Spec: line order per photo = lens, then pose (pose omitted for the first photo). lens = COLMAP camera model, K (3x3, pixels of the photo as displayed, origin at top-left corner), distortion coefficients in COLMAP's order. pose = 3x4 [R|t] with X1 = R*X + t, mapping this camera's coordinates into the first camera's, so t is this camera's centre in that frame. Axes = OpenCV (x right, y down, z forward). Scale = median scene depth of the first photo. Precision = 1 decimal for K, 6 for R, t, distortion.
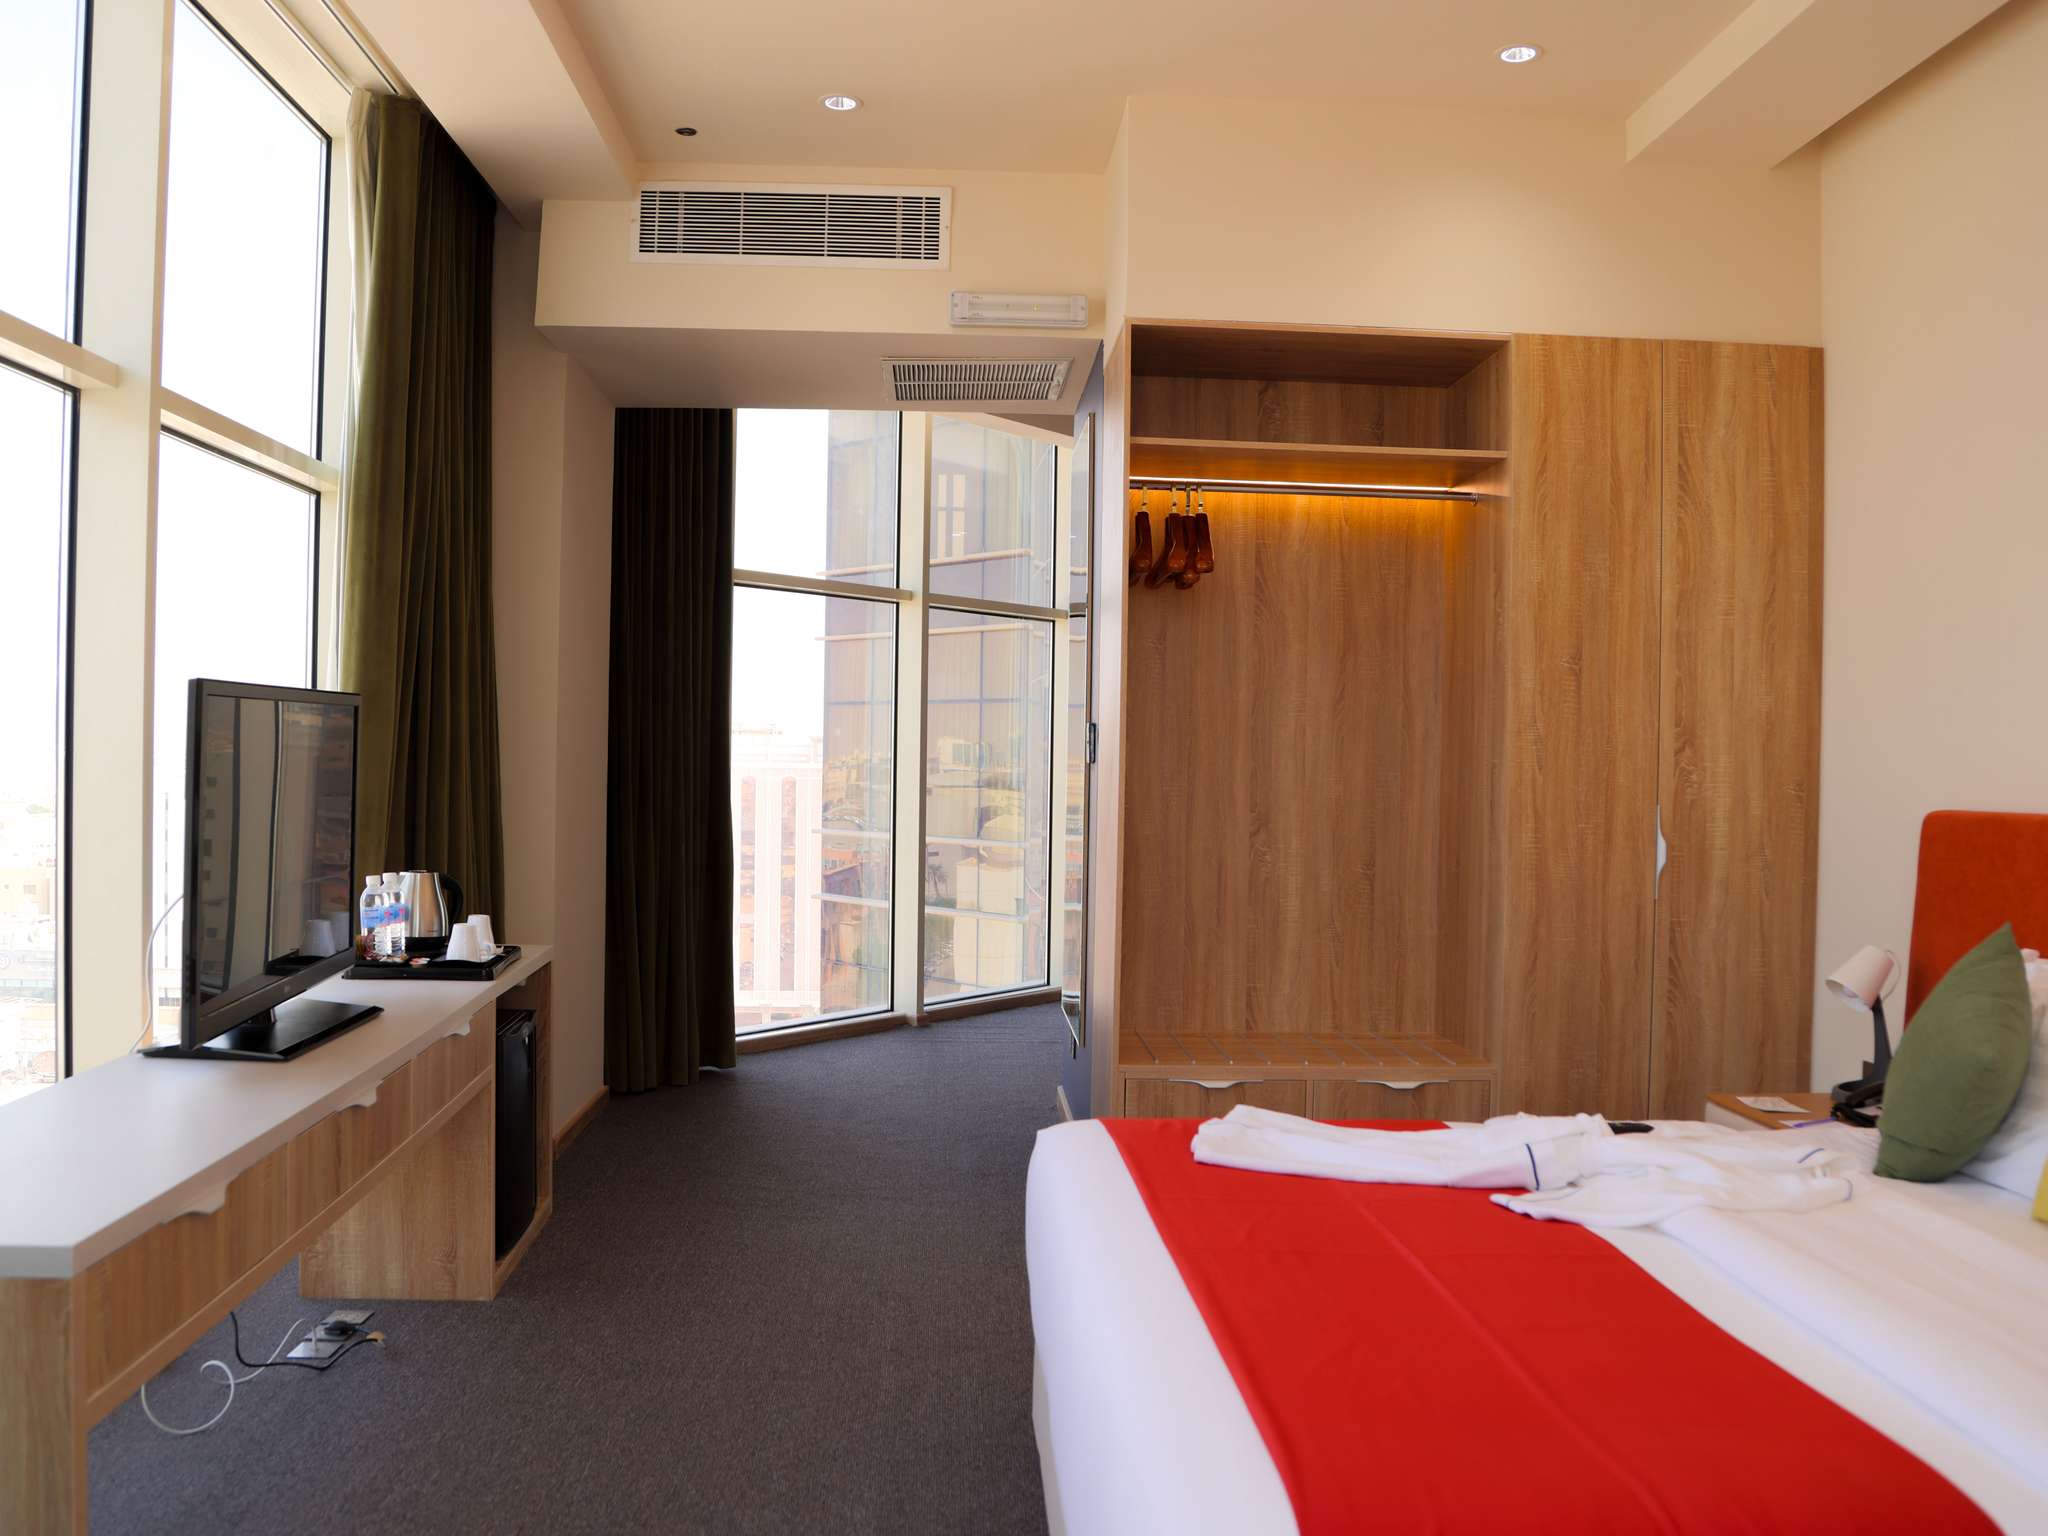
lens RADIAL K [[1621.1, 0, 1024.7], [0, 1621.1, 764.3], [0, 0, 1]] dist [-0.110377, 0.048246]
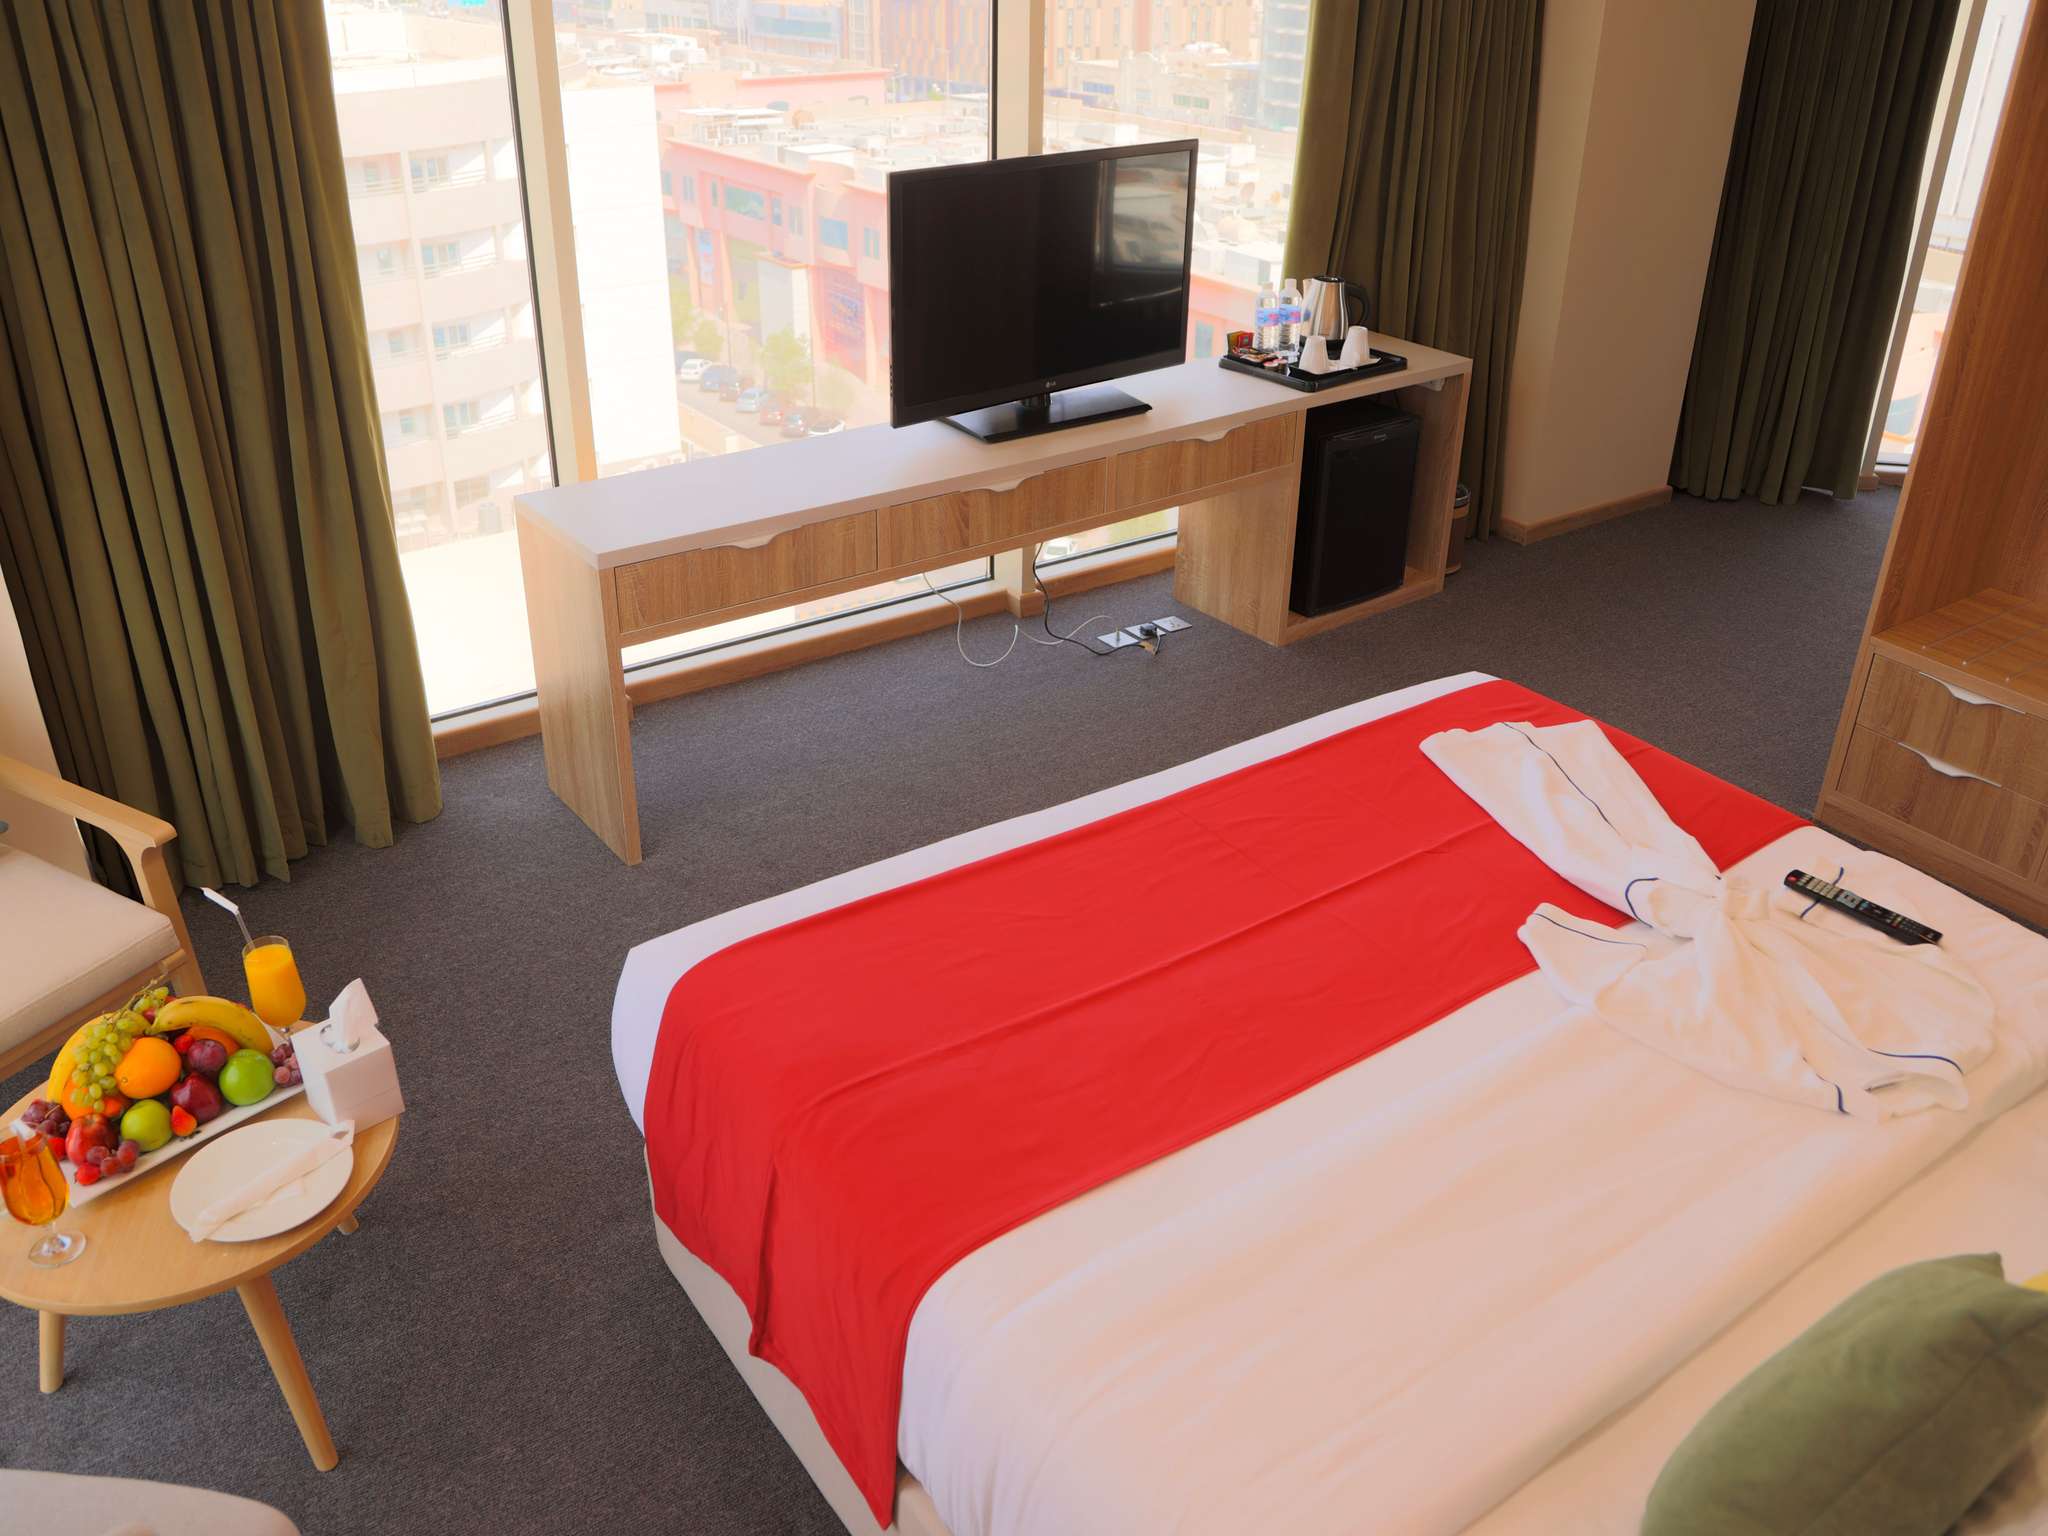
lens RADIAL K [[1621.1, 0, 1021.5], [0, 1621.1, 762.1], [0, 0, 1]] dist [-0.110377, 0.048246]
pose [[0.525825, 0.391026, -0.755385, 0.555300], [-0.005562, 0.889631, 0.456647, -0.161246], [0.850575, -0.235915, 0.469965, 0.211308]]
